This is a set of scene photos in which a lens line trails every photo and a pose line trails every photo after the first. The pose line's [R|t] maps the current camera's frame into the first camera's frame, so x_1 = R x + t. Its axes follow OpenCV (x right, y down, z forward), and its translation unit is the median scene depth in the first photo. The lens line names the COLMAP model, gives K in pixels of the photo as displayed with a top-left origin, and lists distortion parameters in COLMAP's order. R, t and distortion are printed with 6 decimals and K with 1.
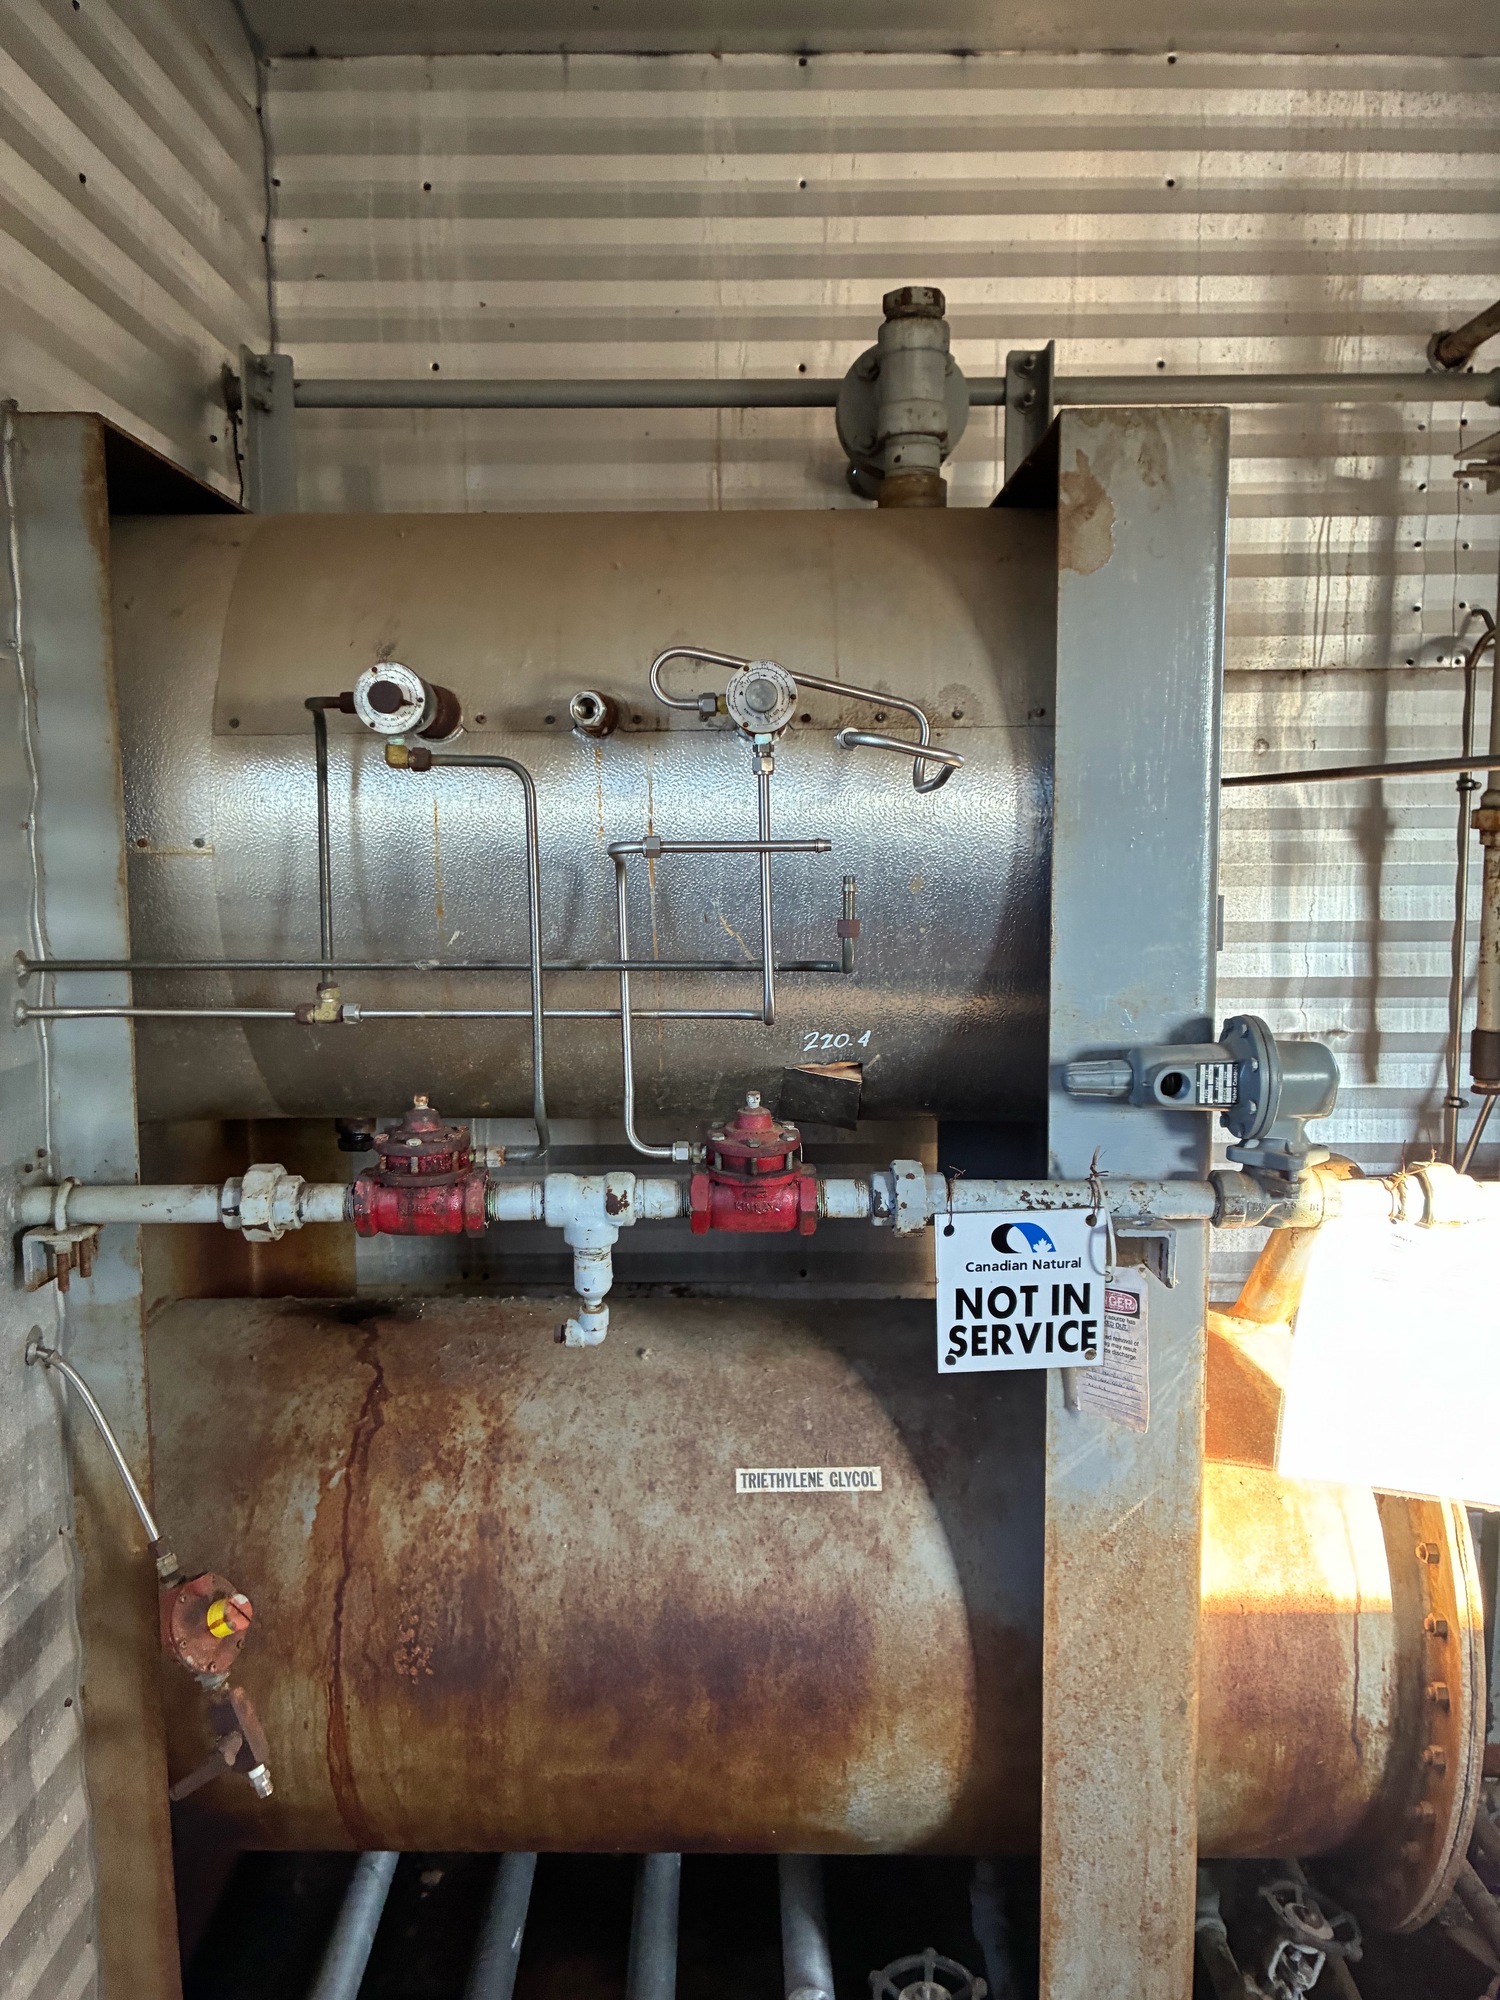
lens RADIAL K [[1524.7, 0, 744.5], [0, 1524.7, 999.1], [0, 0, 1]] dist [0.054007, -0.068480]
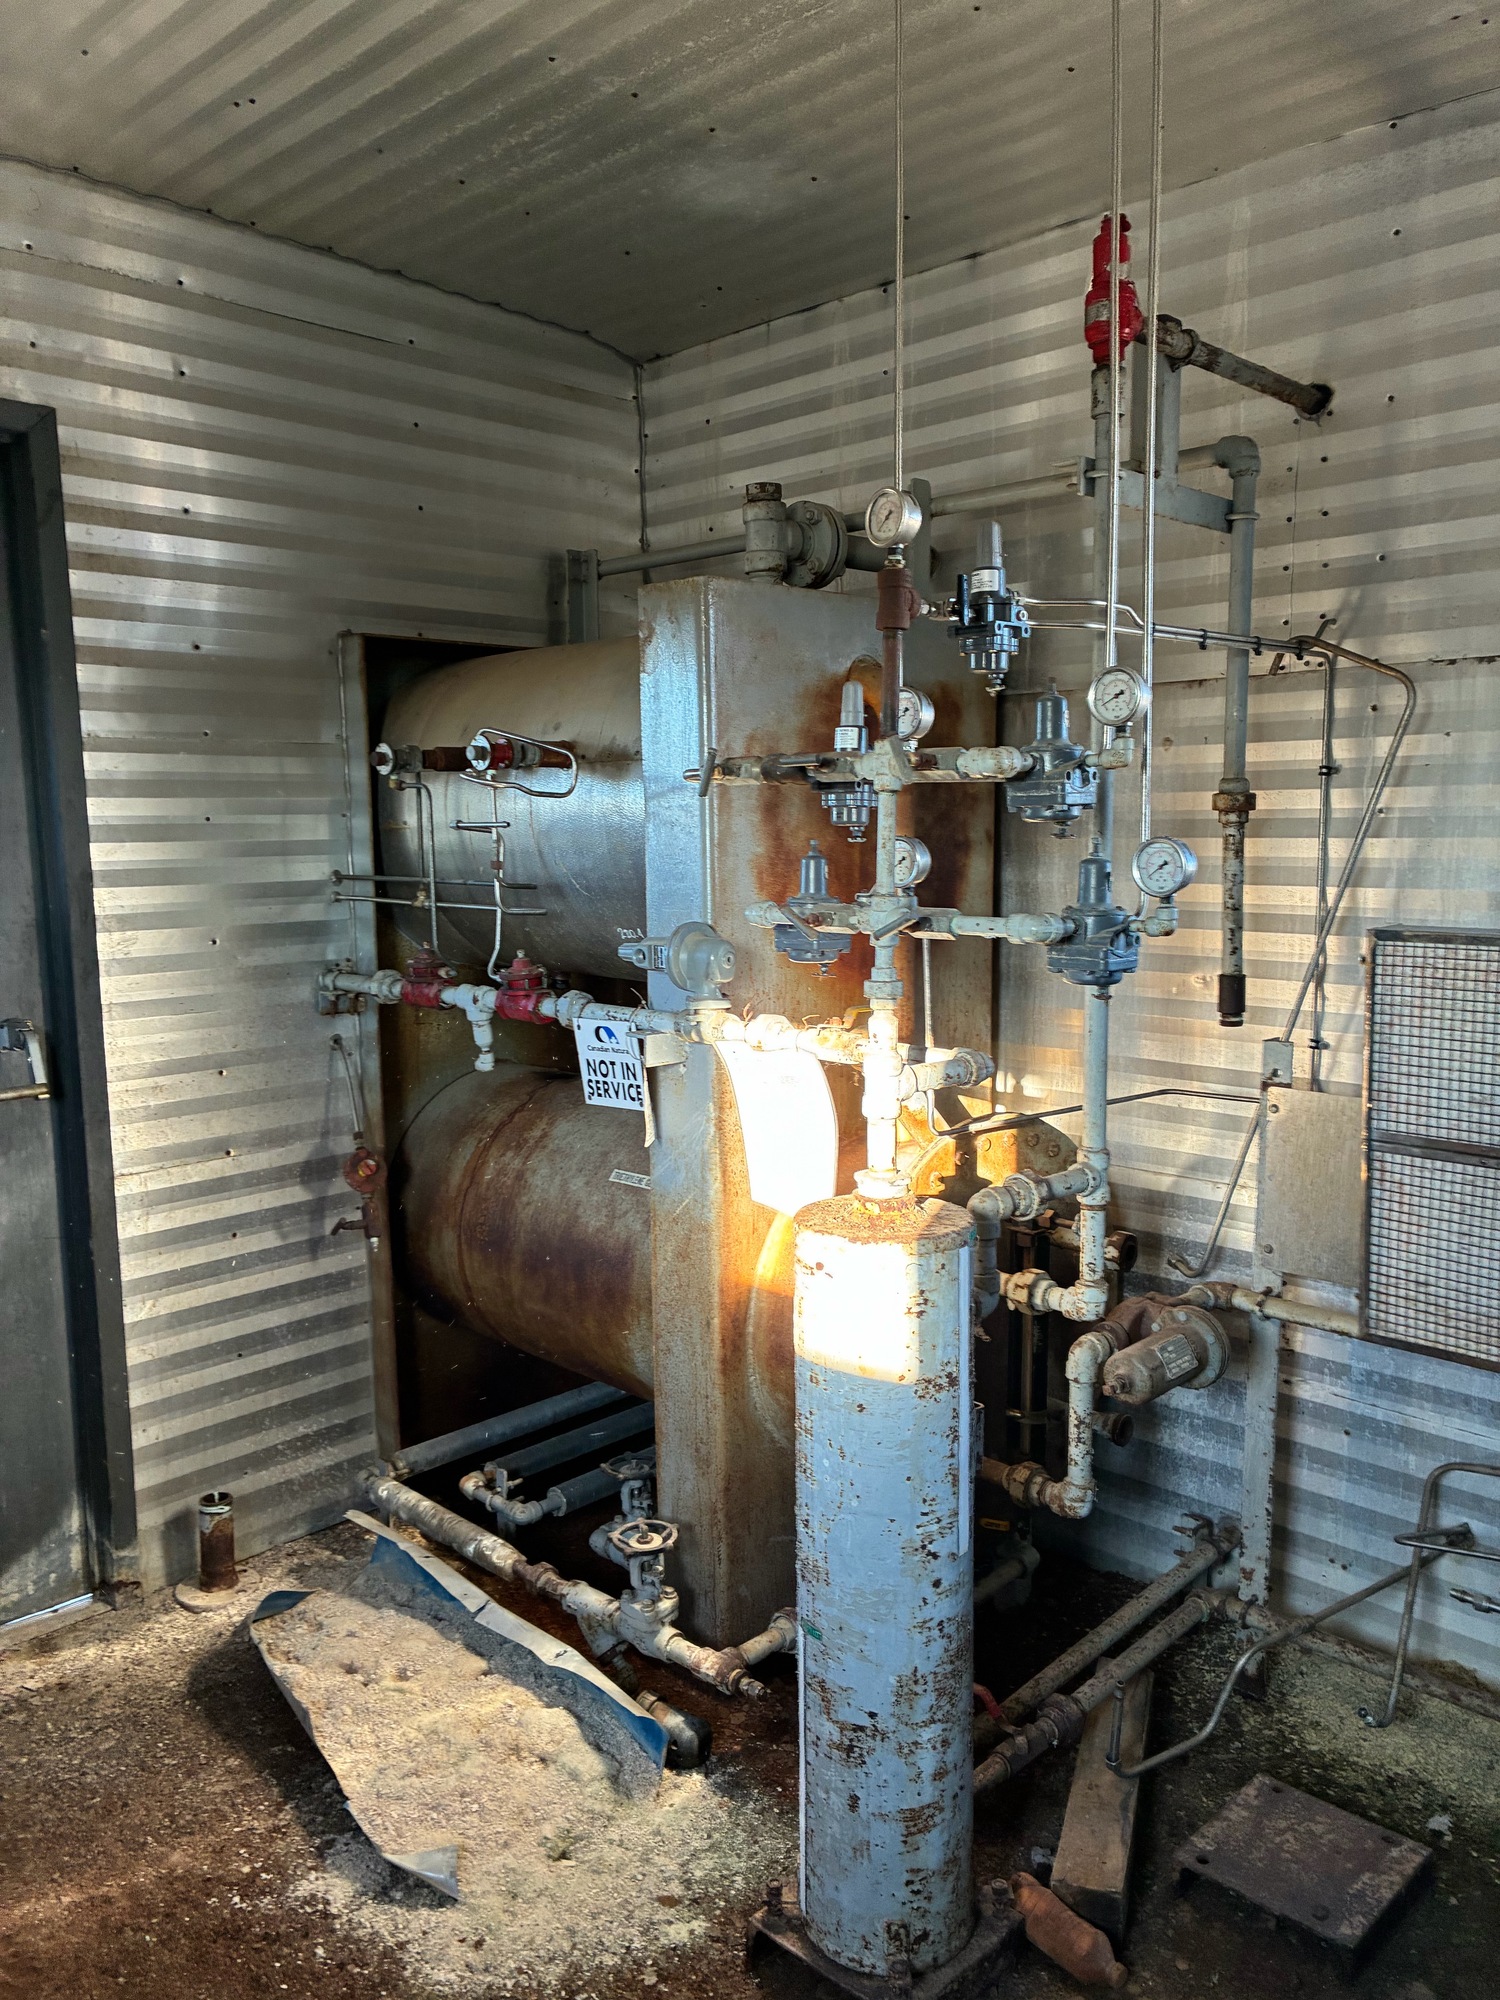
lens RADIAL K [[1524.7, 0, 759.8], [0, 1524.7, 1008.2], [0, 0, 1]] dist [0.054007, -0.068480]
pose [[0.717127, 0.082254, -0.692071, 1.558296], [-0.066349, 0.996558, 0.049692, 0.018193], [0.693777, 0.010283, 0.720117, -0.208569]]
